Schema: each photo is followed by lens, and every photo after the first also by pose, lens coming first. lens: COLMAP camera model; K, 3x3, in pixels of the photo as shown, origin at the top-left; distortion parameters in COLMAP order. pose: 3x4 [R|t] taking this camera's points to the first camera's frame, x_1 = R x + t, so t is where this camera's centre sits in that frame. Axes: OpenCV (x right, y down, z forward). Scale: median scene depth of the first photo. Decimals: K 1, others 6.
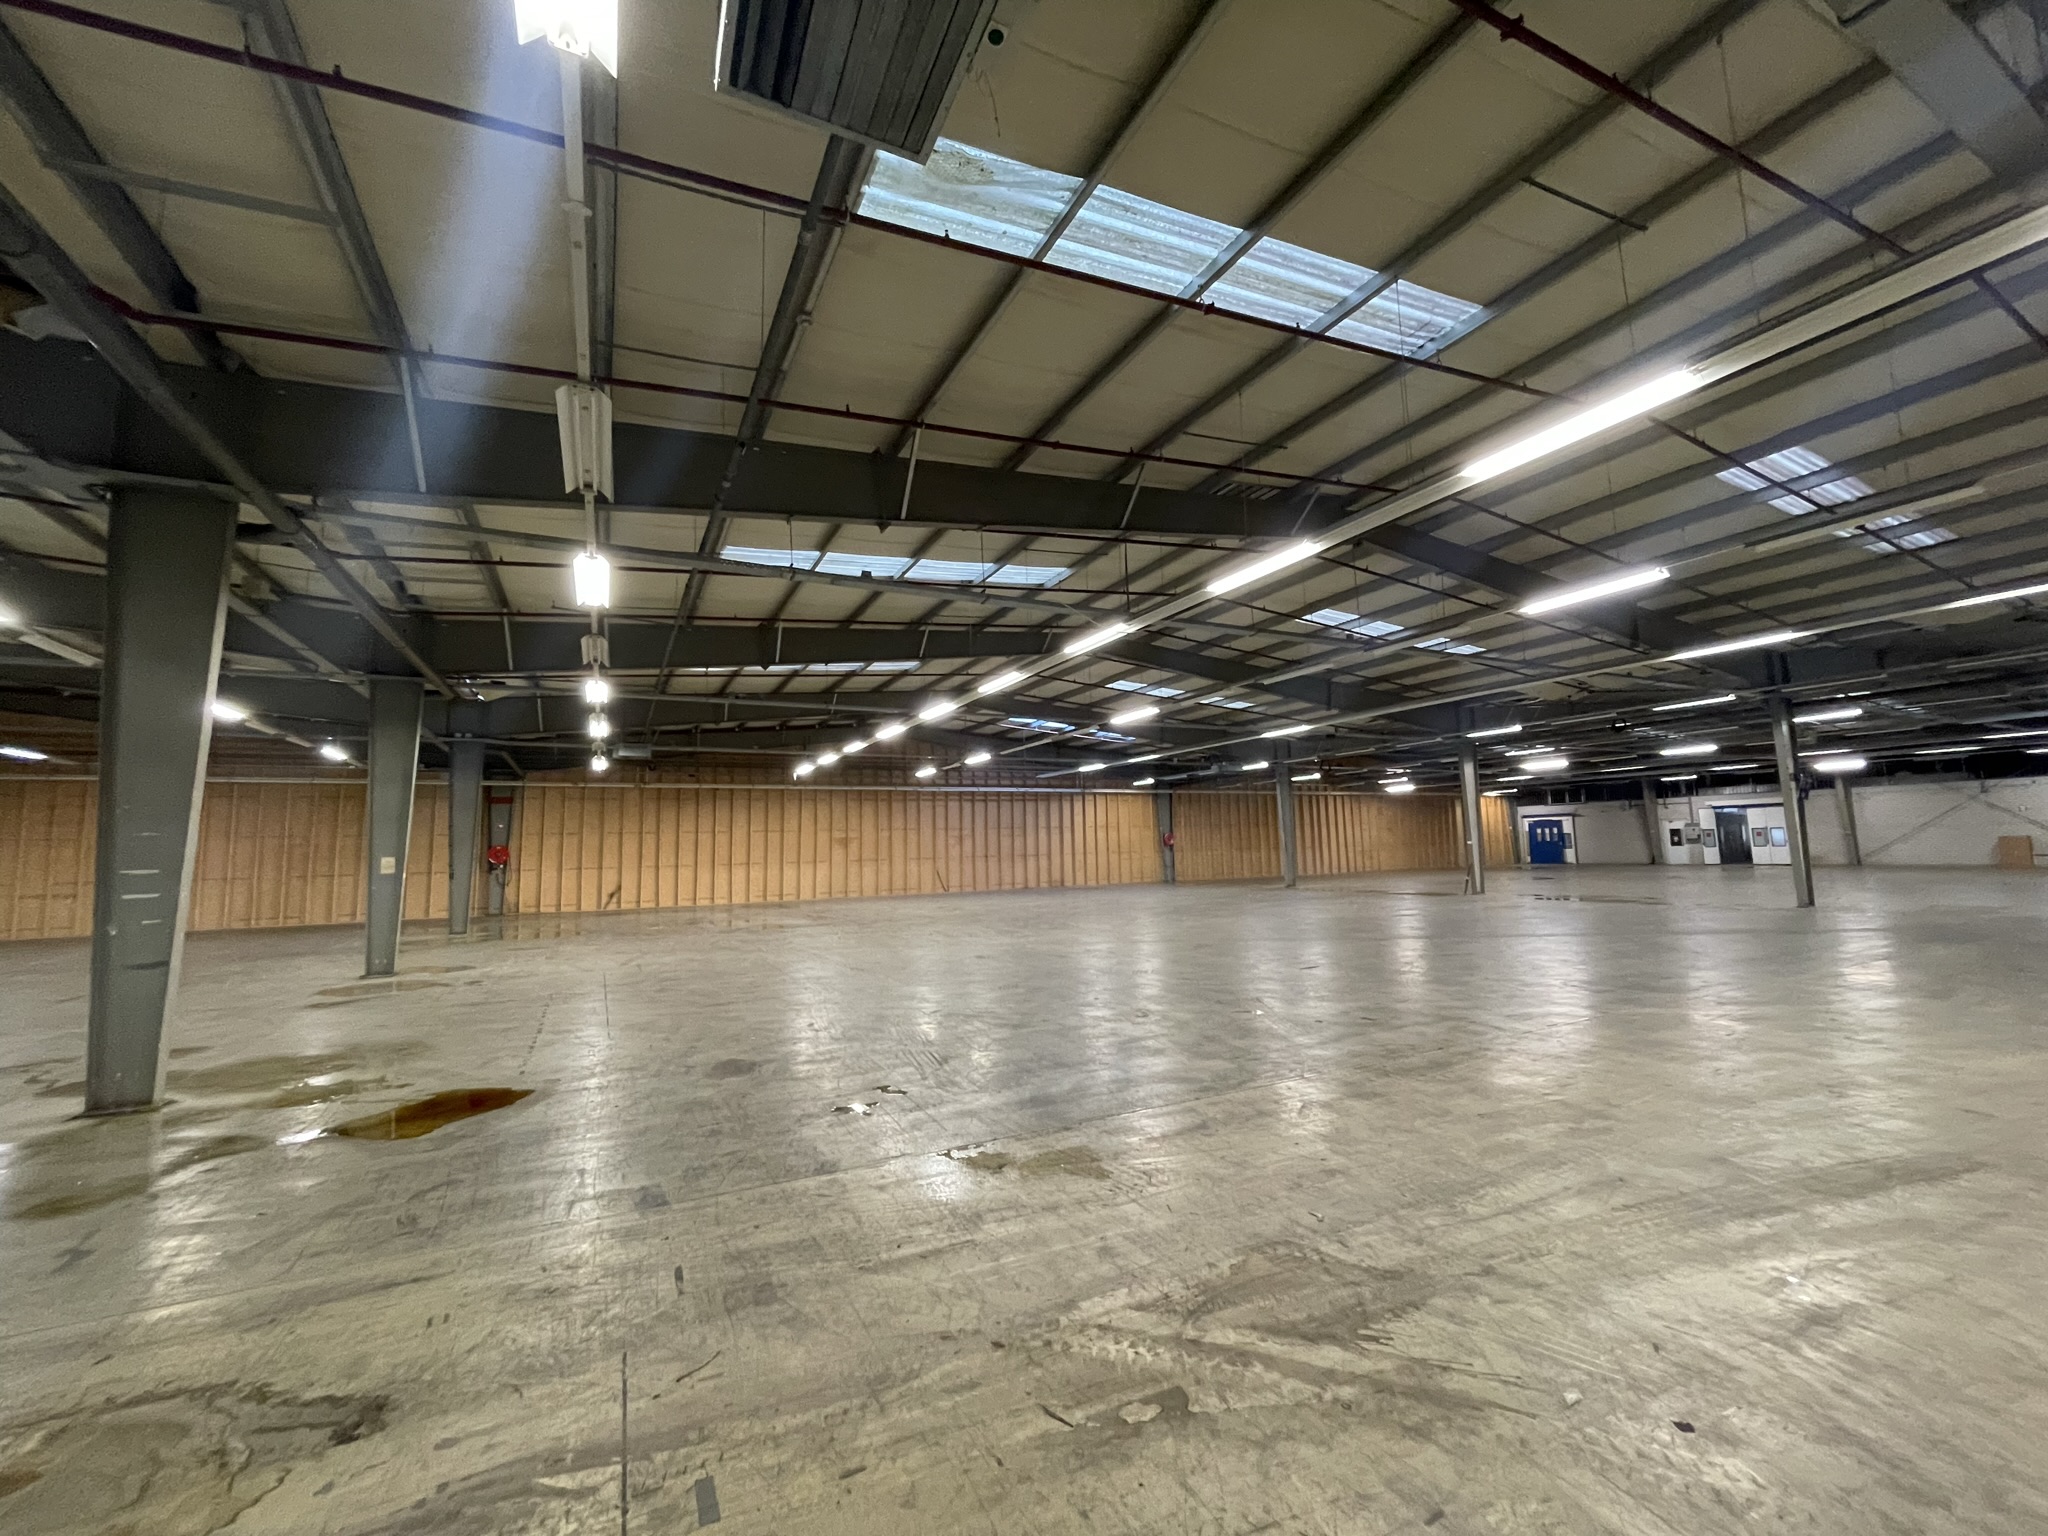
lens RADIAL K [[822.7, 0, 1021.1], [0, 822.7, 776.2], [0, 0, 1]] dist [-0.006797, 0.001345]
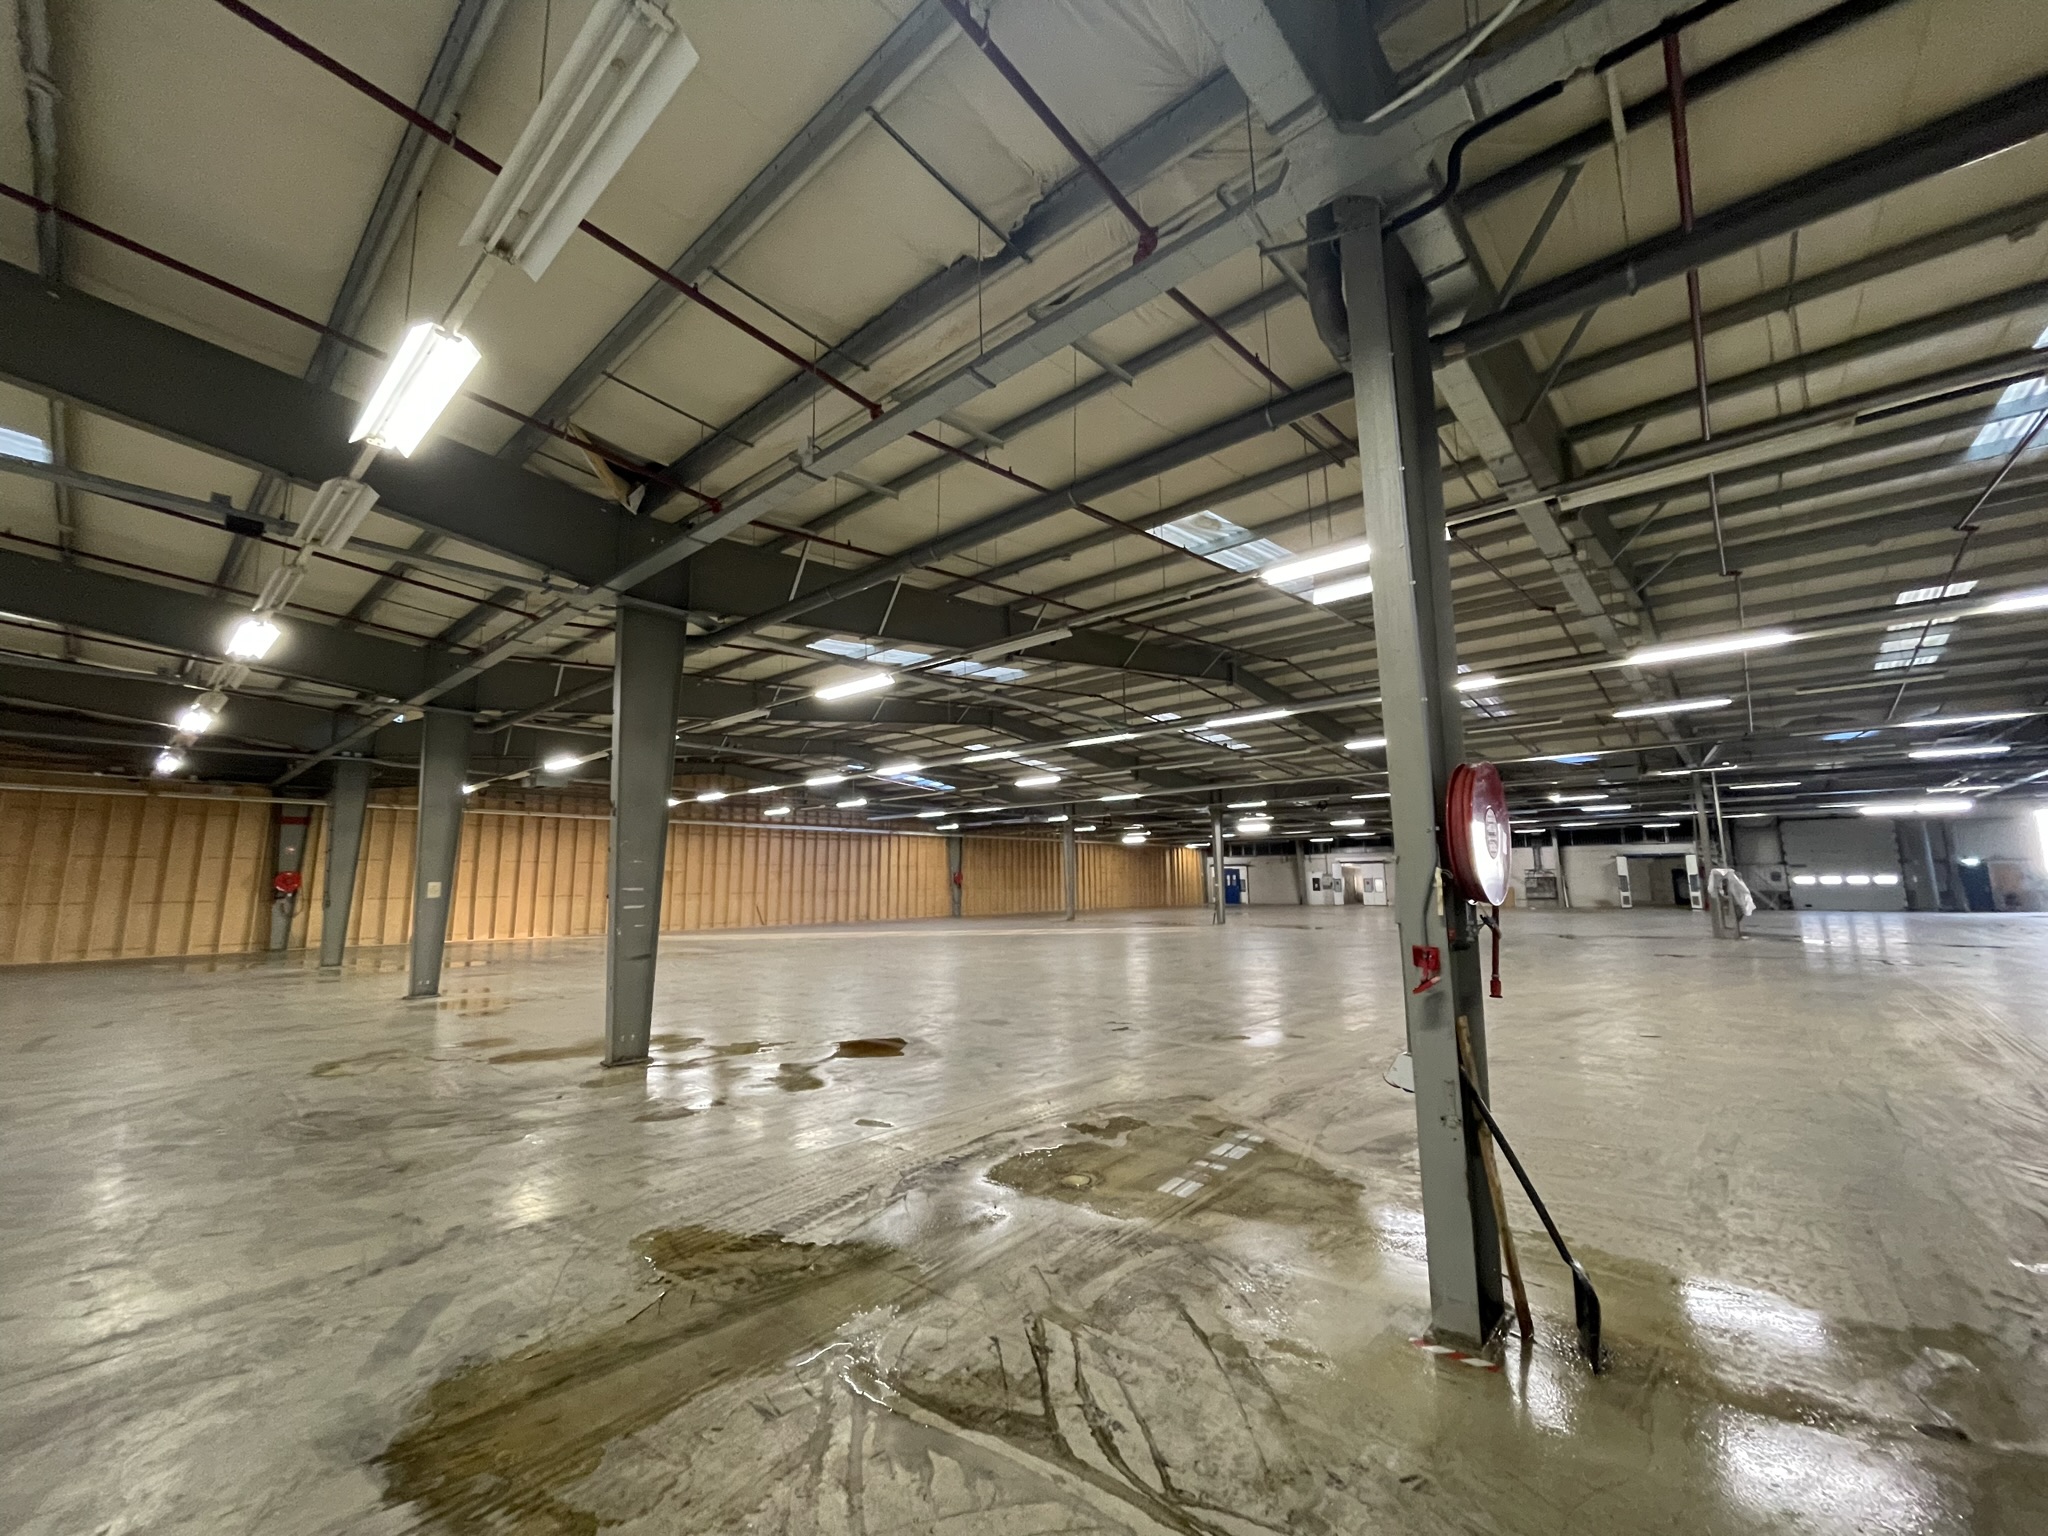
lens RADIAL K [[822.7, 0, 1026.3], [0, 822.7, 761.5], [0, 0, 1]] dist [-0.006797, 0.001345]
pose [[0.928086, 0.070738, 0.365586, -0.171123], [-0.046759, 0.996158, -0.074045, -0.004198], [-0.369419, 0.051626, 0.927828, -0.092621]]
